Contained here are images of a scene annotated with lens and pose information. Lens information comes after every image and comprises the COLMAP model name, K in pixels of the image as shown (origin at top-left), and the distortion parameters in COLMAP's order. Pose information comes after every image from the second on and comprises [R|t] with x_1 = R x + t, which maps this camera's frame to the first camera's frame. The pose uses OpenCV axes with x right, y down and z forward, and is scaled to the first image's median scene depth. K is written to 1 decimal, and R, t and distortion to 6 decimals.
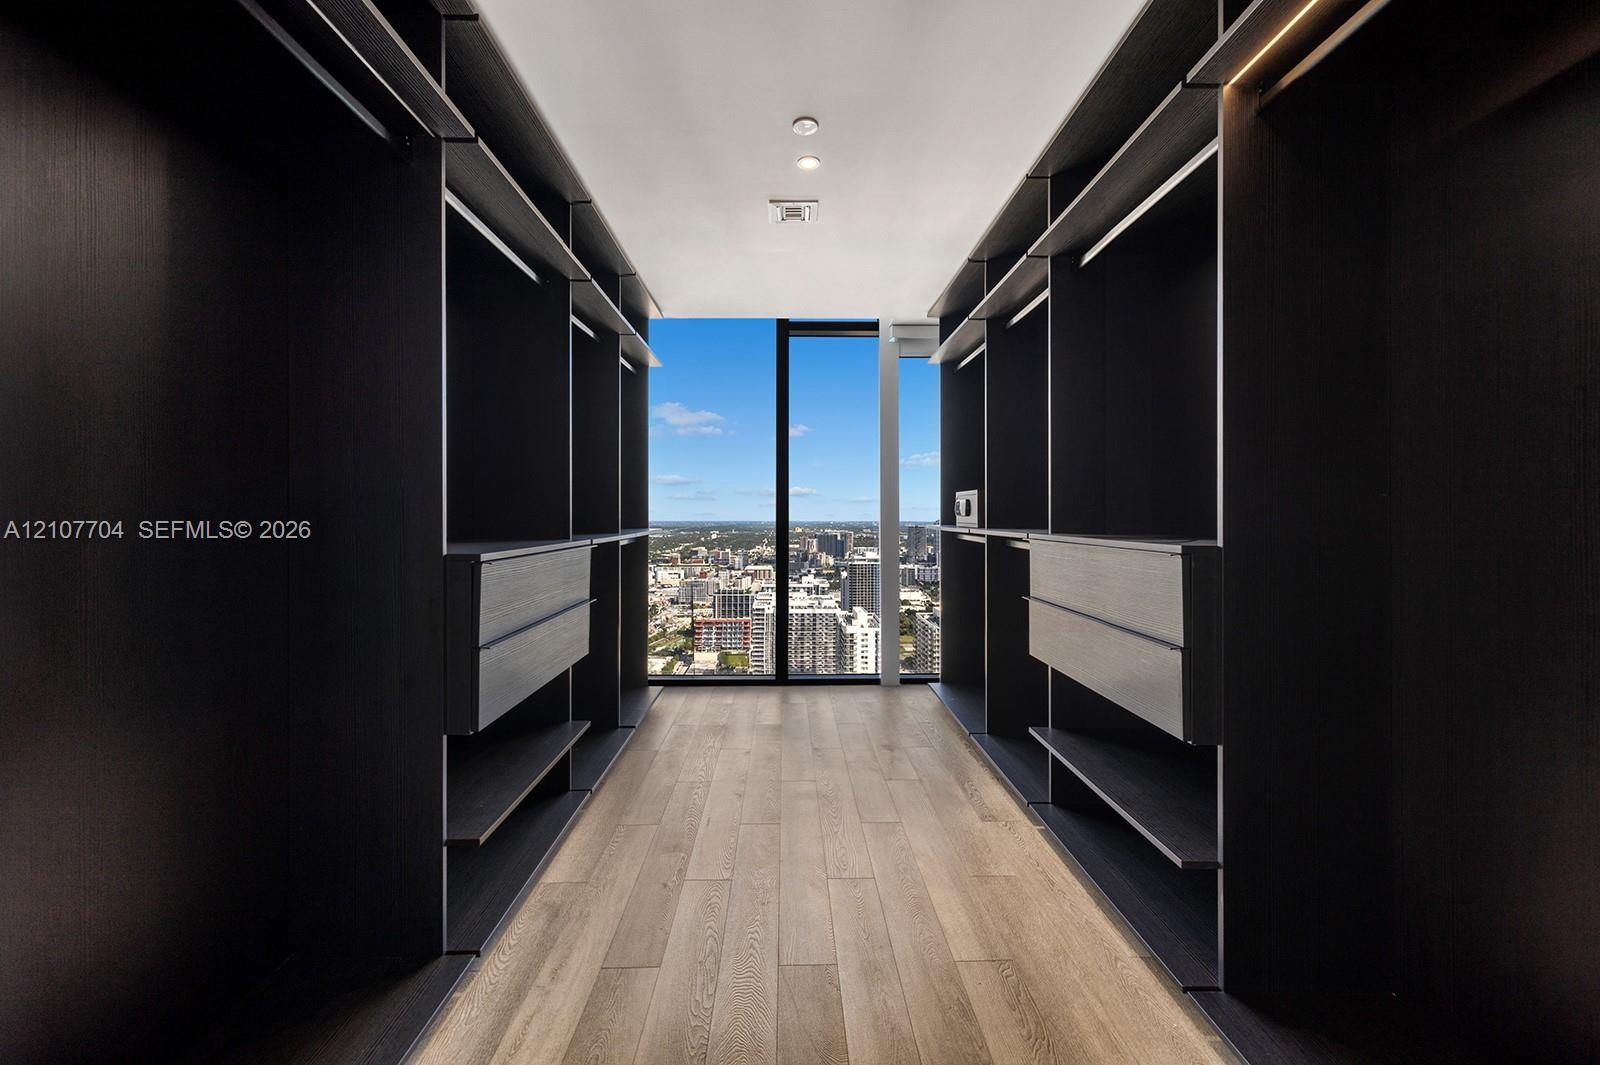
lens RADIAL K [[682.2, 0, 803.3], [0, 682.2, 519.8], [0, 0, 1]] dist [0.002940, 0.000736]
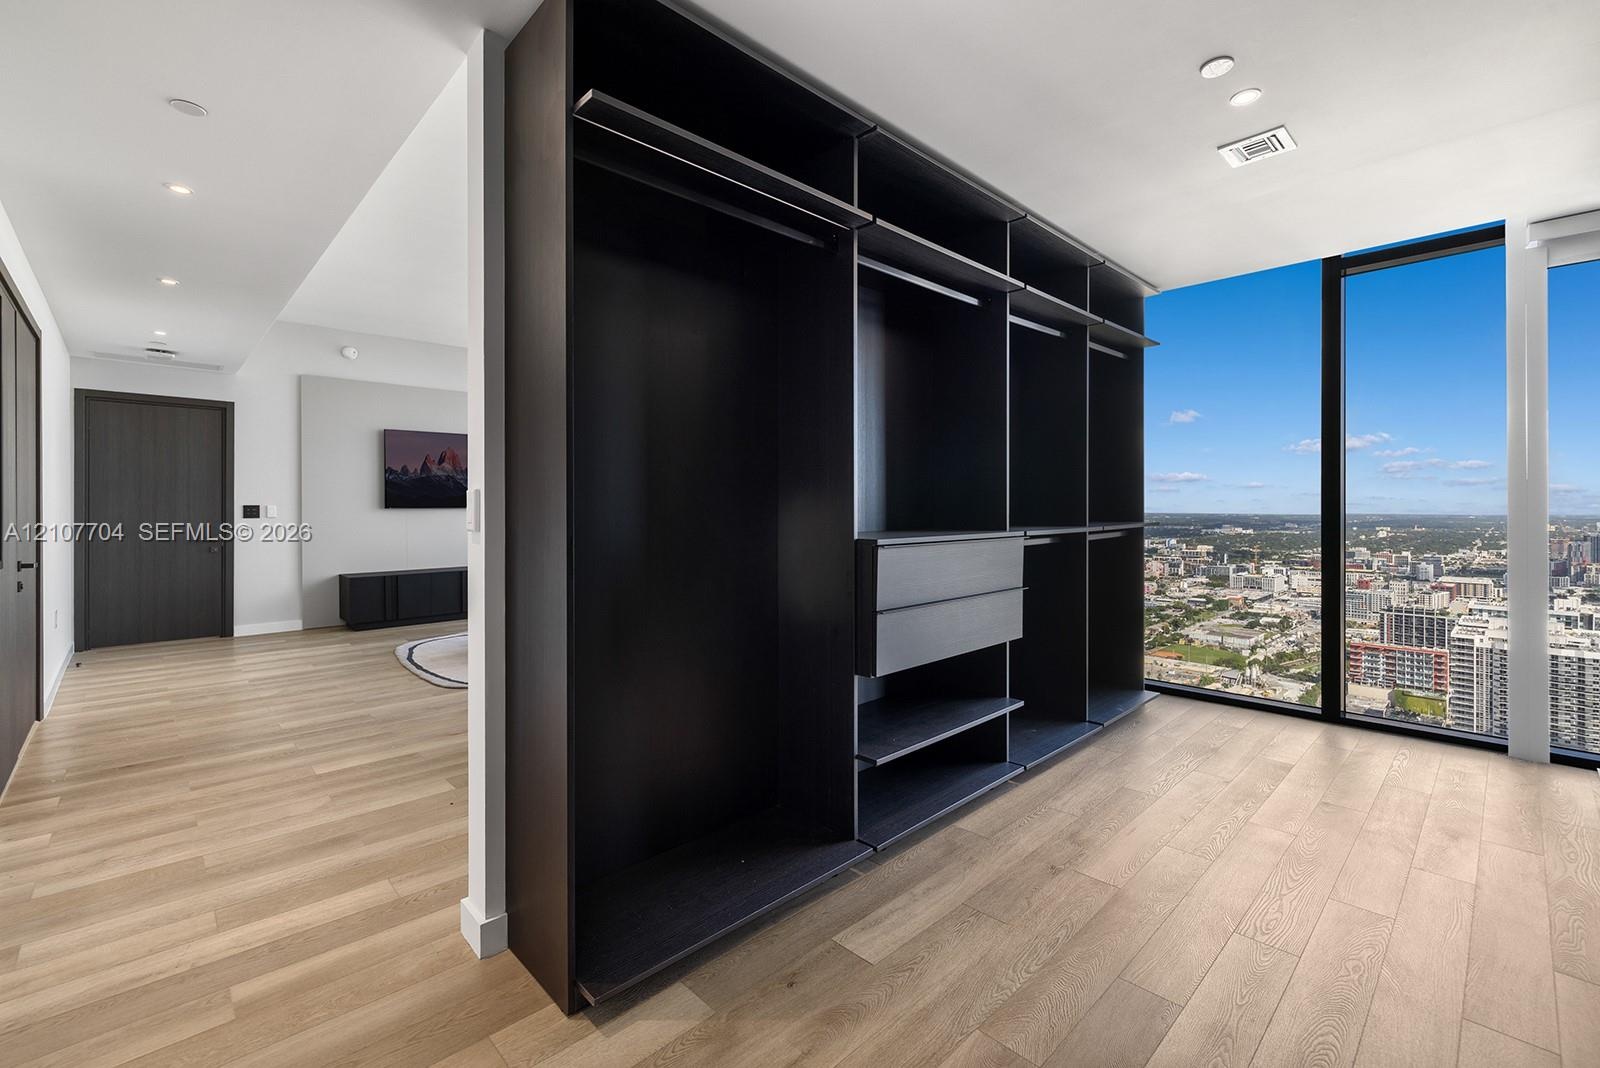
lens RADIAL K [[693.2, 0, 784.8], [0, 693.2, 506.1], [0, 0, 1]] dist [-0.004010, 0.000436]
pose [[0.665576, -0.004255, -0.746318, 0.139149], [-0.001893, 0.999971, -0.007388, -0.000882], [0.746328, 0.006330, 0.665548, -0.000689]]
